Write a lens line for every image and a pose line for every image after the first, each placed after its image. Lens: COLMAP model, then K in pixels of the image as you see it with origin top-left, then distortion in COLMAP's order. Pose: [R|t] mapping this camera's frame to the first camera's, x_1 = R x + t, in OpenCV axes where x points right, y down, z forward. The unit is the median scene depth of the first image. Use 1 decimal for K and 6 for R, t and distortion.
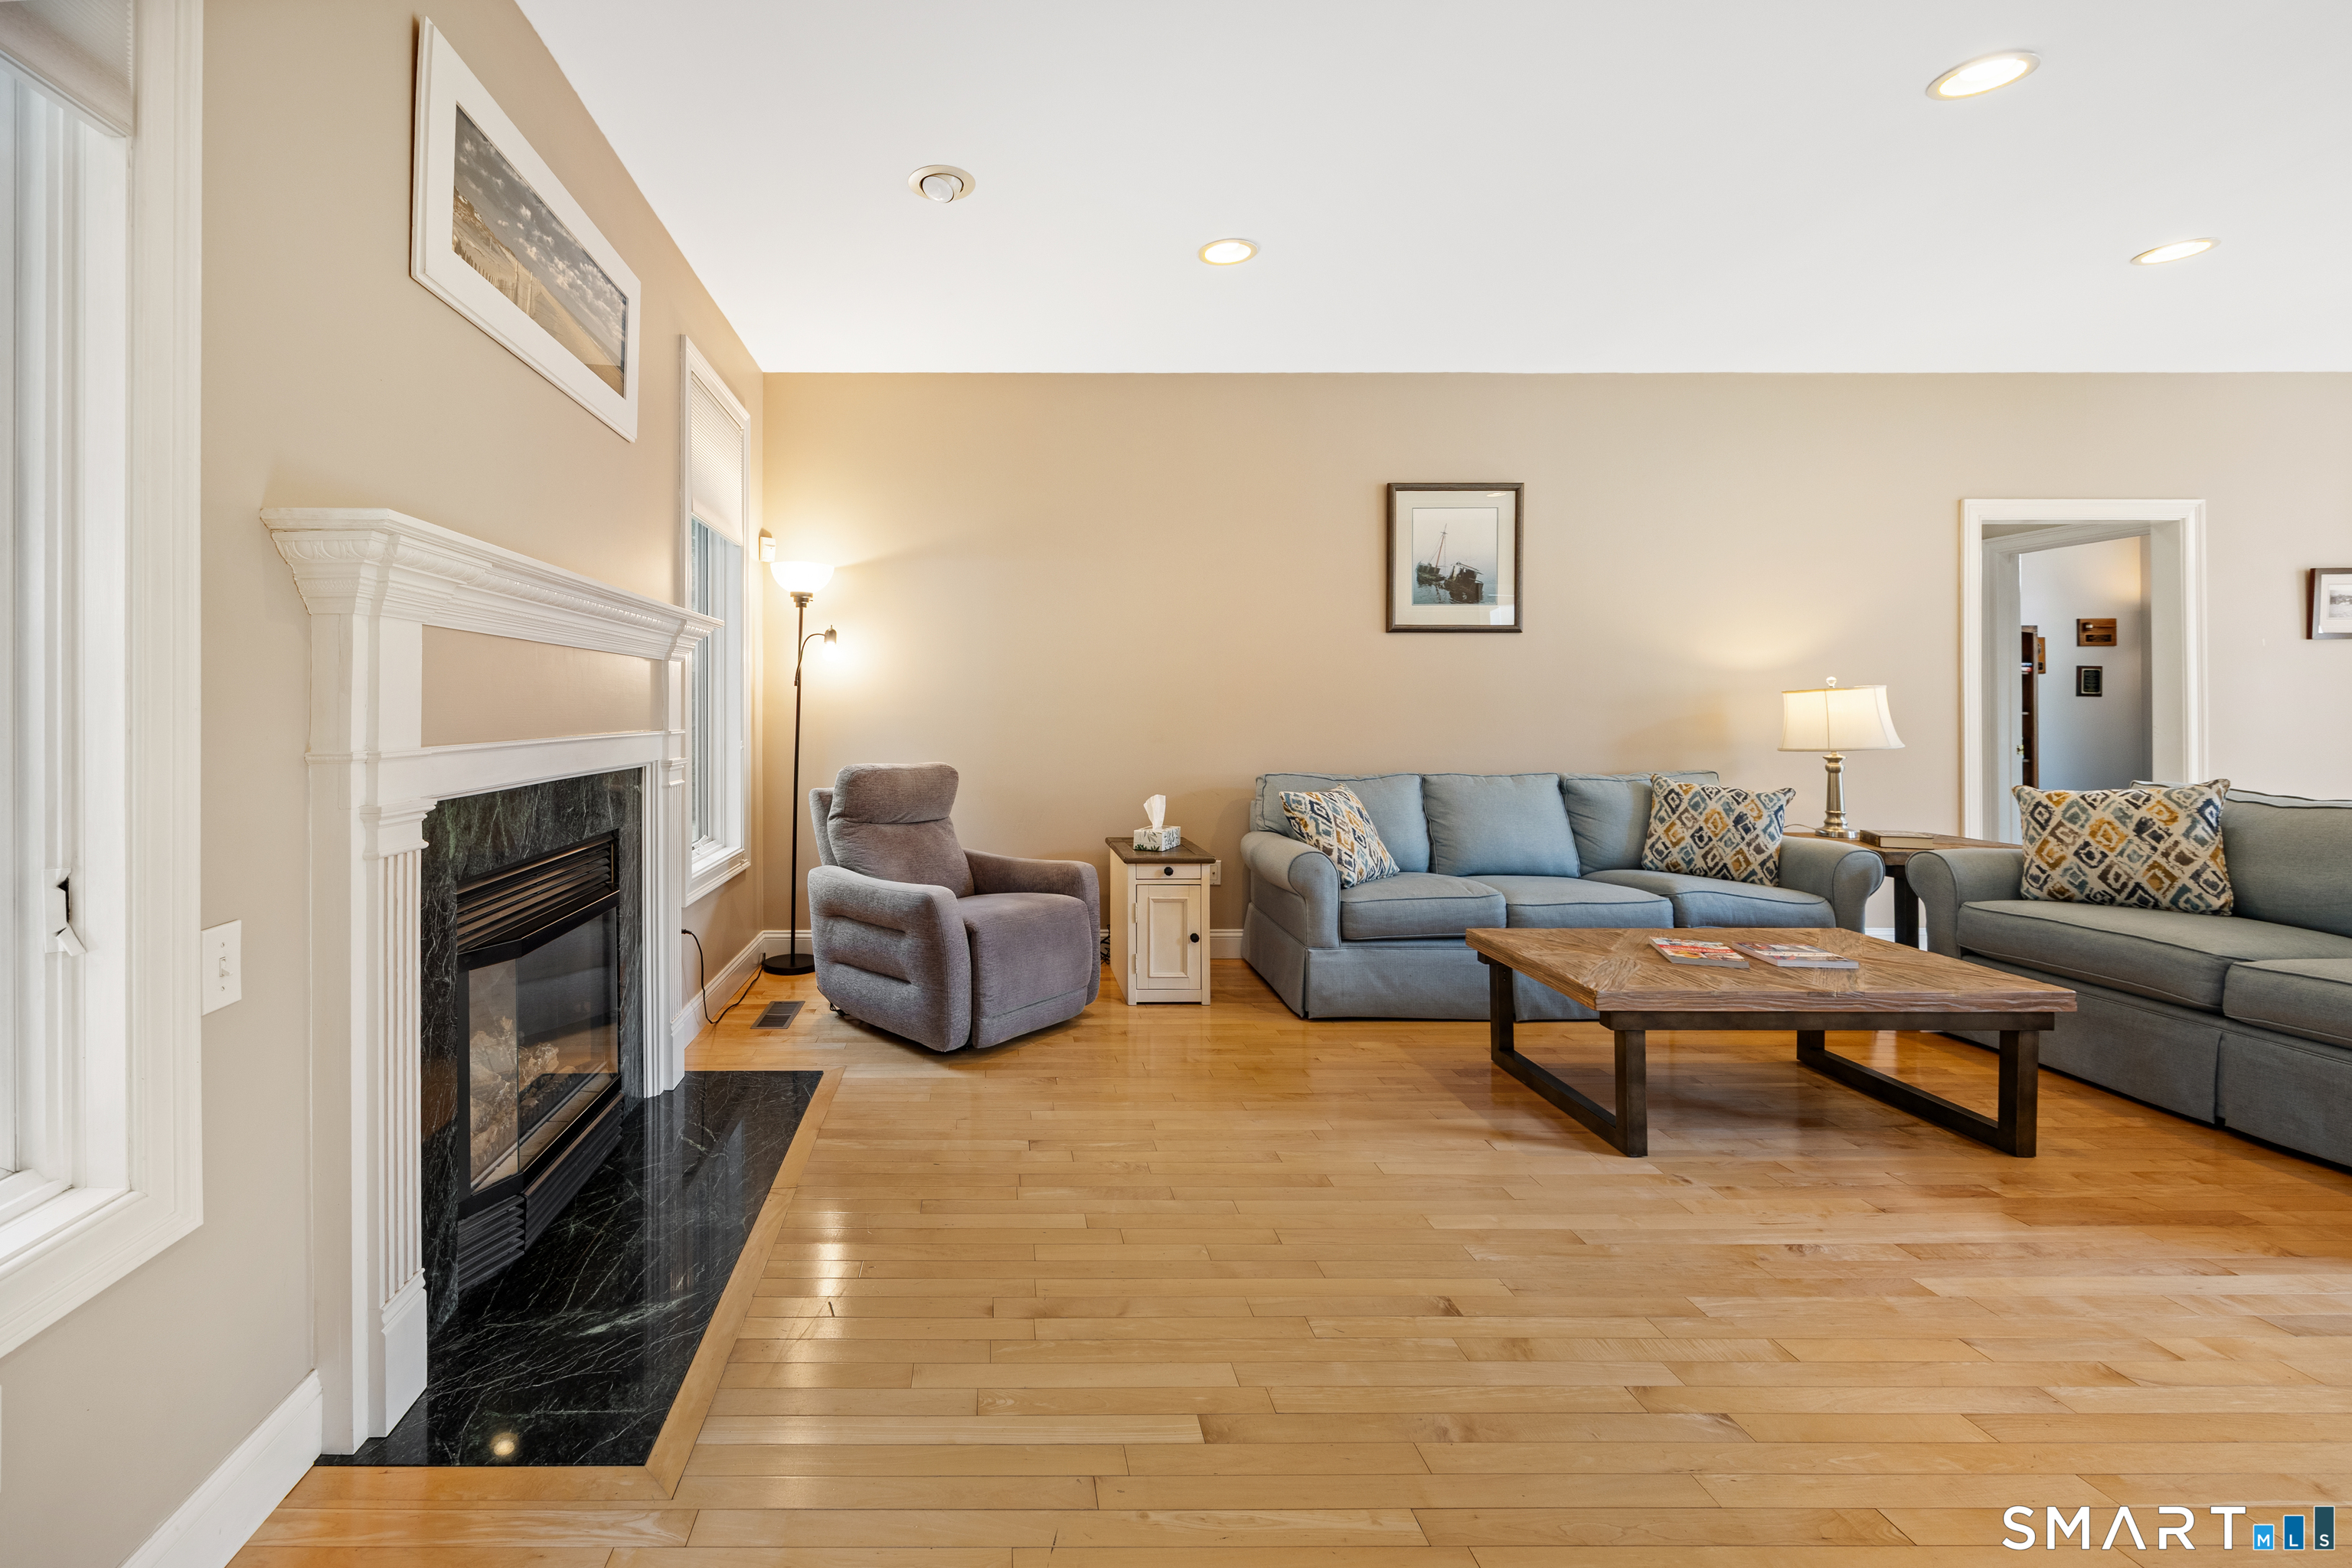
lens RADIAL K [[959.1, 0, 975.6], [0, 959.1, 709.5], [0, 0, 1]] dist [0.000483, -0.000067]
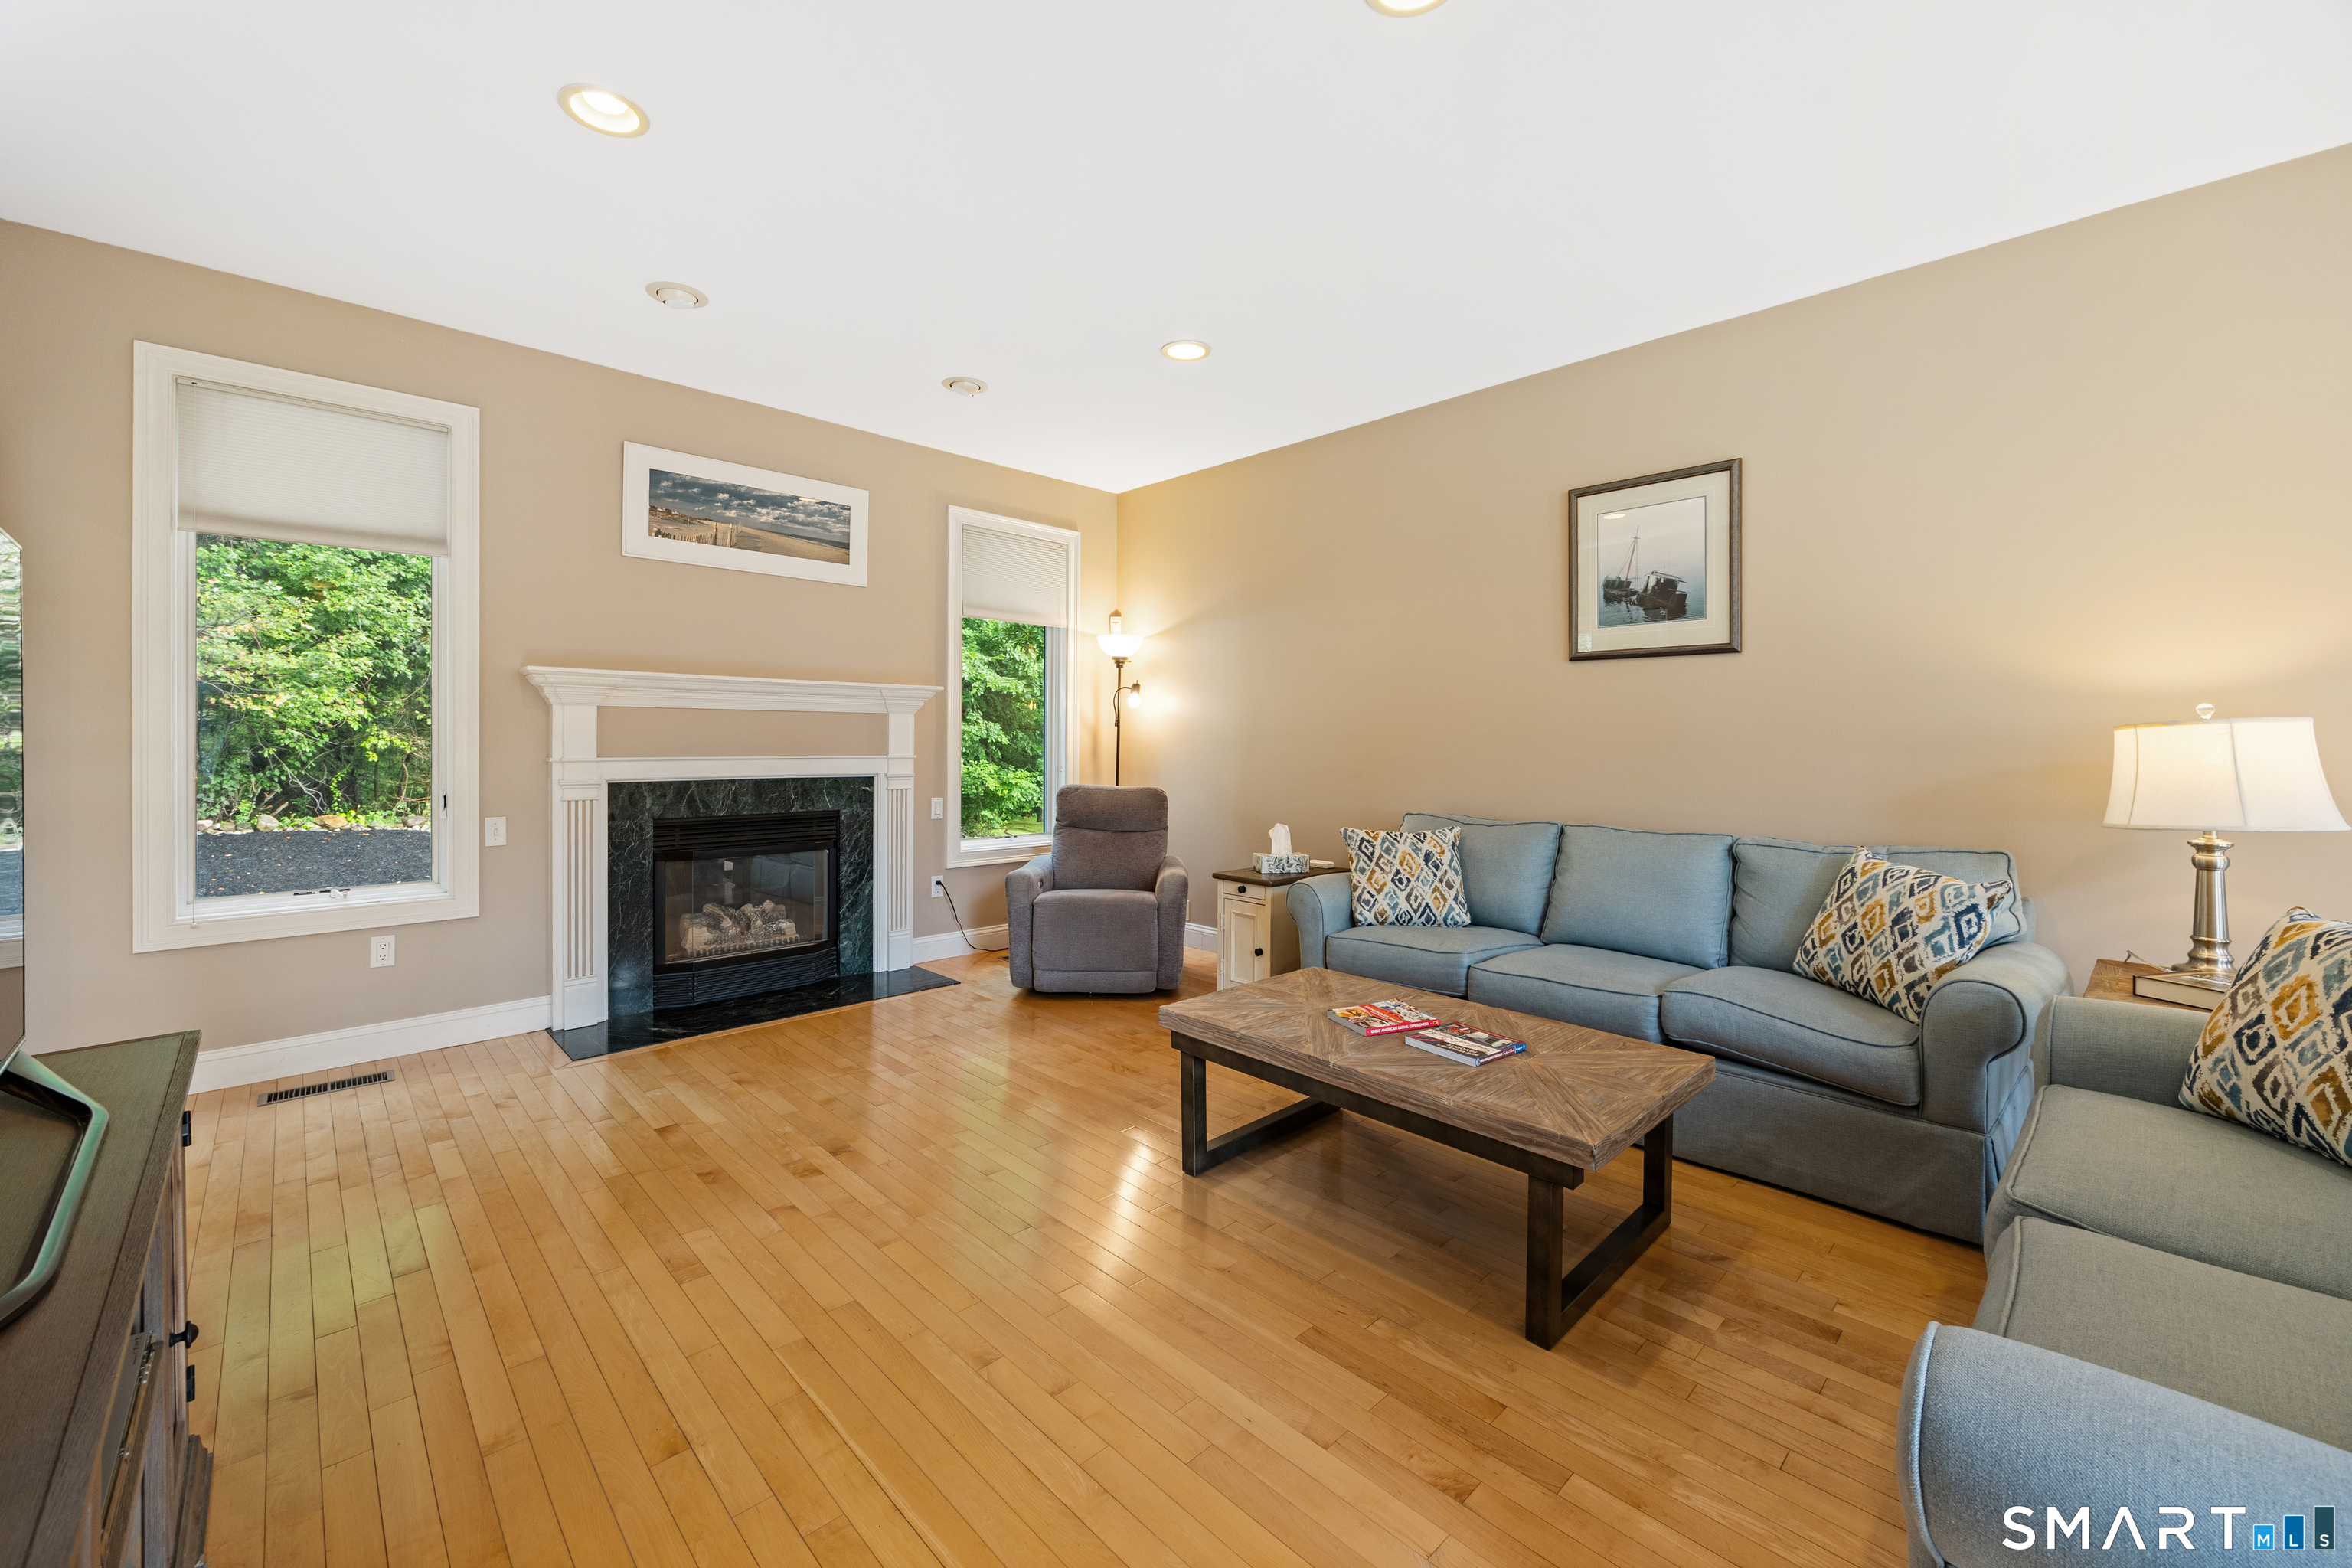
lens RADIAL K [[929.2, 0, 1183.9], [0, 929.2, 744.2], [0, 0, 1]] dist [0.000746, -0.000017]
pose [[0.701559, 0.010122, -0.712539, 0.894848], [-0.007449, 0.999949, 0.006870, -0.009094], [0.712572, 0.000488, 0.701599, 0.176045]]
